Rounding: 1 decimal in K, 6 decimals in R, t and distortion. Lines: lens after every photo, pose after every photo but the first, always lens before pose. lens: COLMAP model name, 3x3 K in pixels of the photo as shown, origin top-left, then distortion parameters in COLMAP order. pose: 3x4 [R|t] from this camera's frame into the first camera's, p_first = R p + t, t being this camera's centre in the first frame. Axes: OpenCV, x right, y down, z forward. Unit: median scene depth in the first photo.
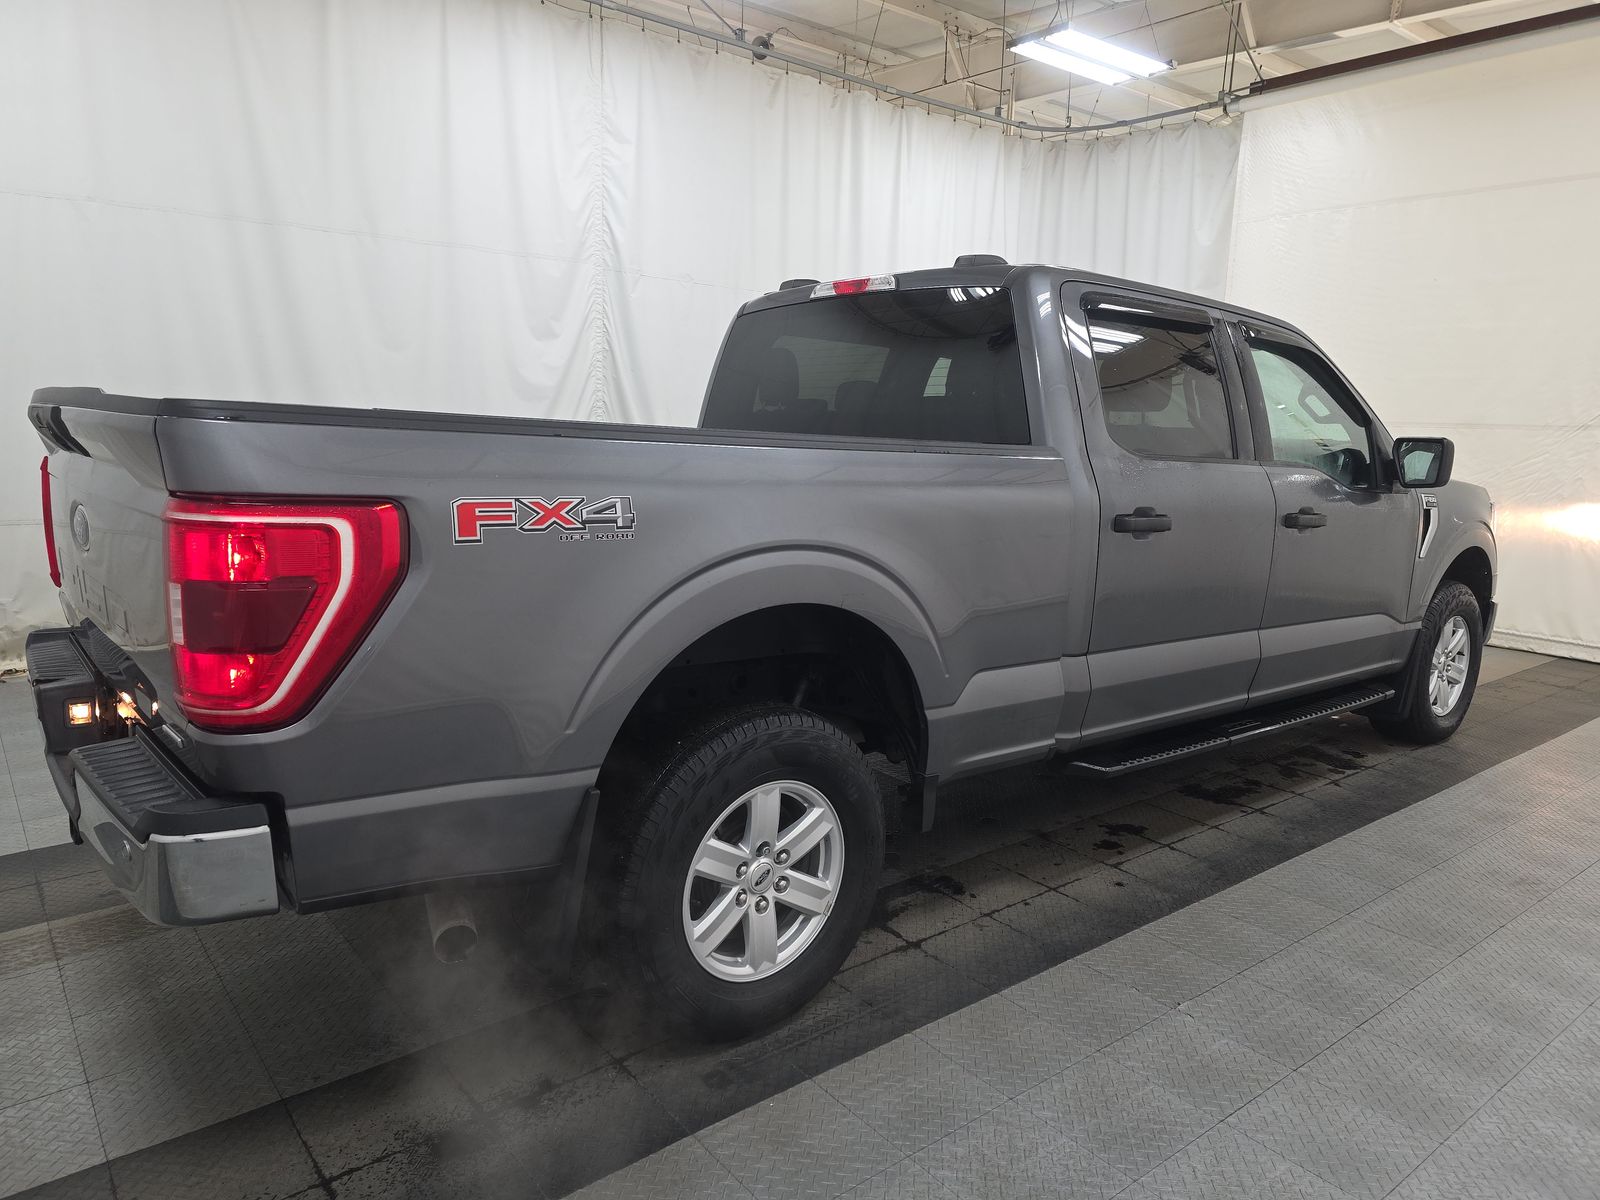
lens RADIAL K [[1086.8, 0, 800.3], [0, 1086.8, 645.9], [0, 0, 1]] dist [0.044288, -0.000368]
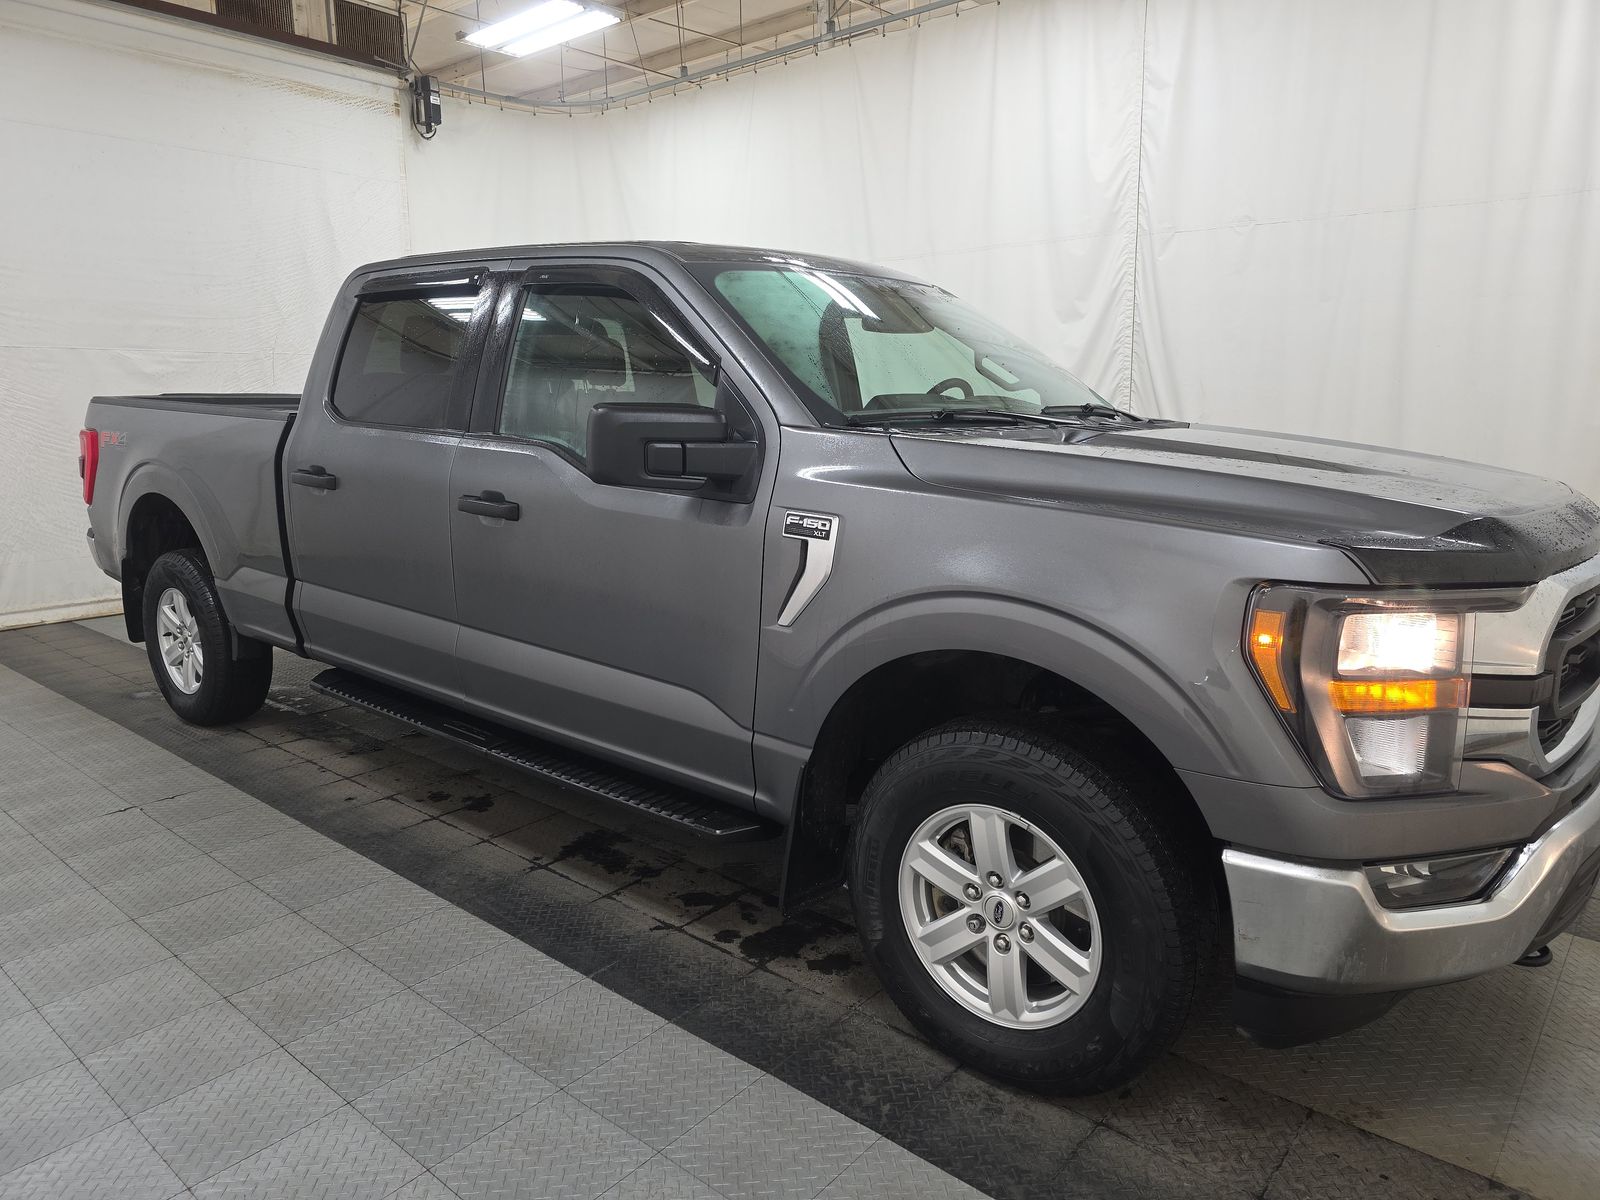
lens RADIAL K [[1099.5, 0, 803.0], [0, 1099.5, 616.7], [0, 0, 1]] dist [0.088331, -0.060849]
pose [[0.157815, 0.169473, -0.972817, 1.071963], [-0.189791, 0.972001, 0.138542, -0.160388], [0.969058, 0.162768, 0.185560, 0.881263]]
